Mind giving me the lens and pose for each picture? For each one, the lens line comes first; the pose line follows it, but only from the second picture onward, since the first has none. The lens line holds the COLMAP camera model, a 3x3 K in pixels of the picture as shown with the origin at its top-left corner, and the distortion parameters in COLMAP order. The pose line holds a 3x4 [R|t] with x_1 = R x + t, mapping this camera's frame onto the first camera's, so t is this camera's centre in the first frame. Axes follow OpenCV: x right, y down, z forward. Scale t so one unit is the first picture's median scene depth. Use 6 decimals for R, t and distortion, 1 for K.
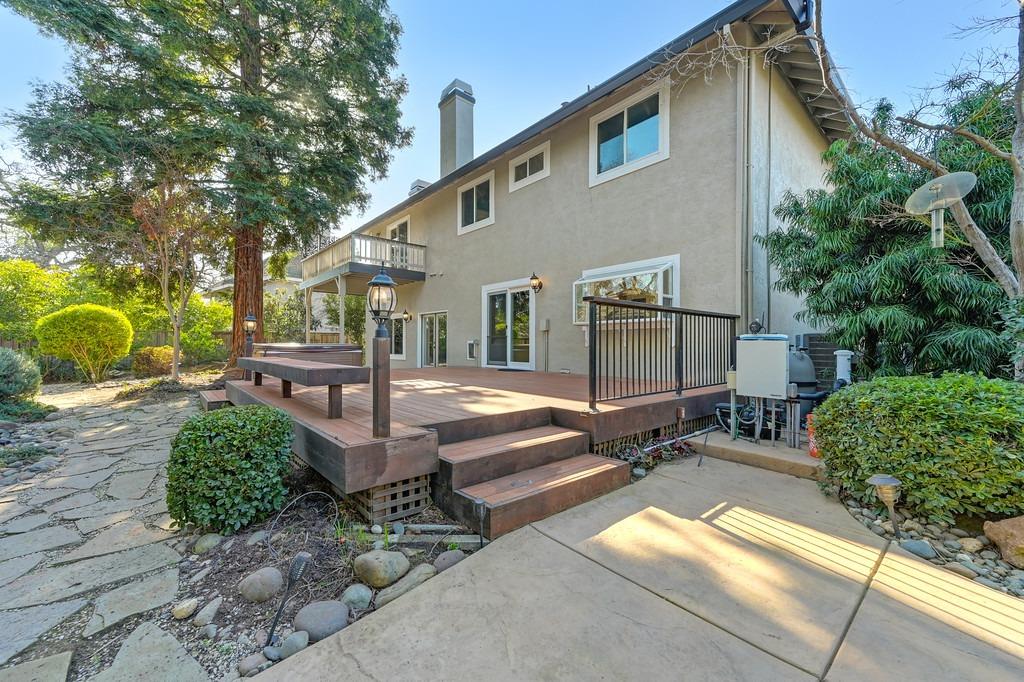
lens RADIAL K [[406.8, 0, 510.6], [0, 406.8, 340.8], [0, 0, 1]] dist [0.003354, 0.000560]
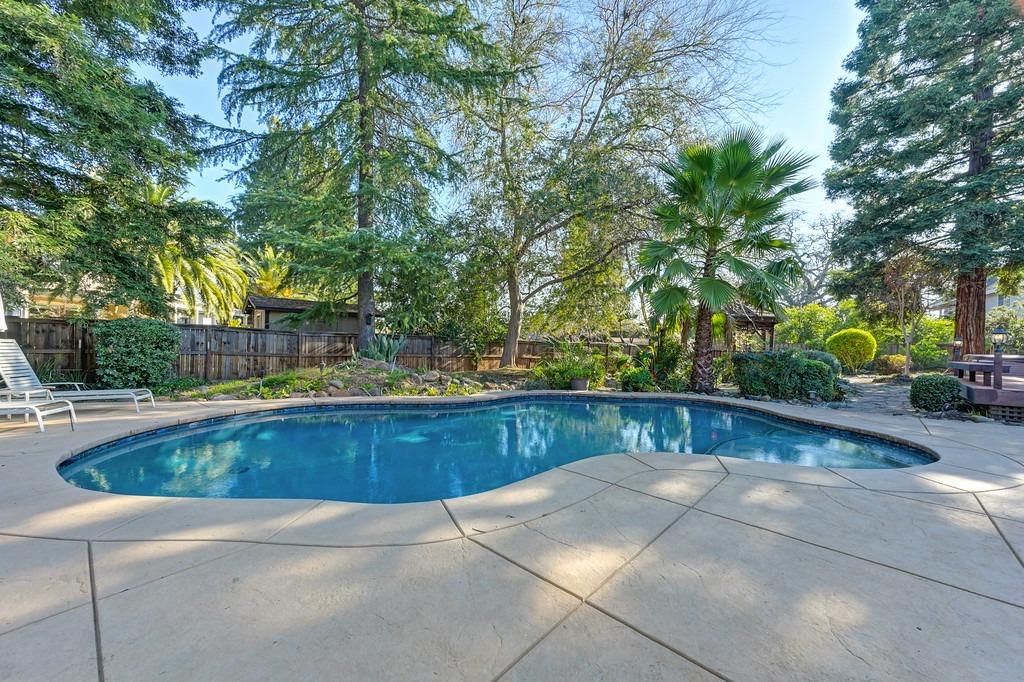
lens RADIAL K [[406.8, 0, 510.3], [0, 406.8, 342.3], [0, 0, 1]] dist [0.003354, 0.000560]
pose [[0.123000, -0.001890, -0.992405, 0.462803], [-0.018527, 0.999820, -0.004200, 0.000493], [0.992234, 0.018903, 0.122943, -0.598760]]
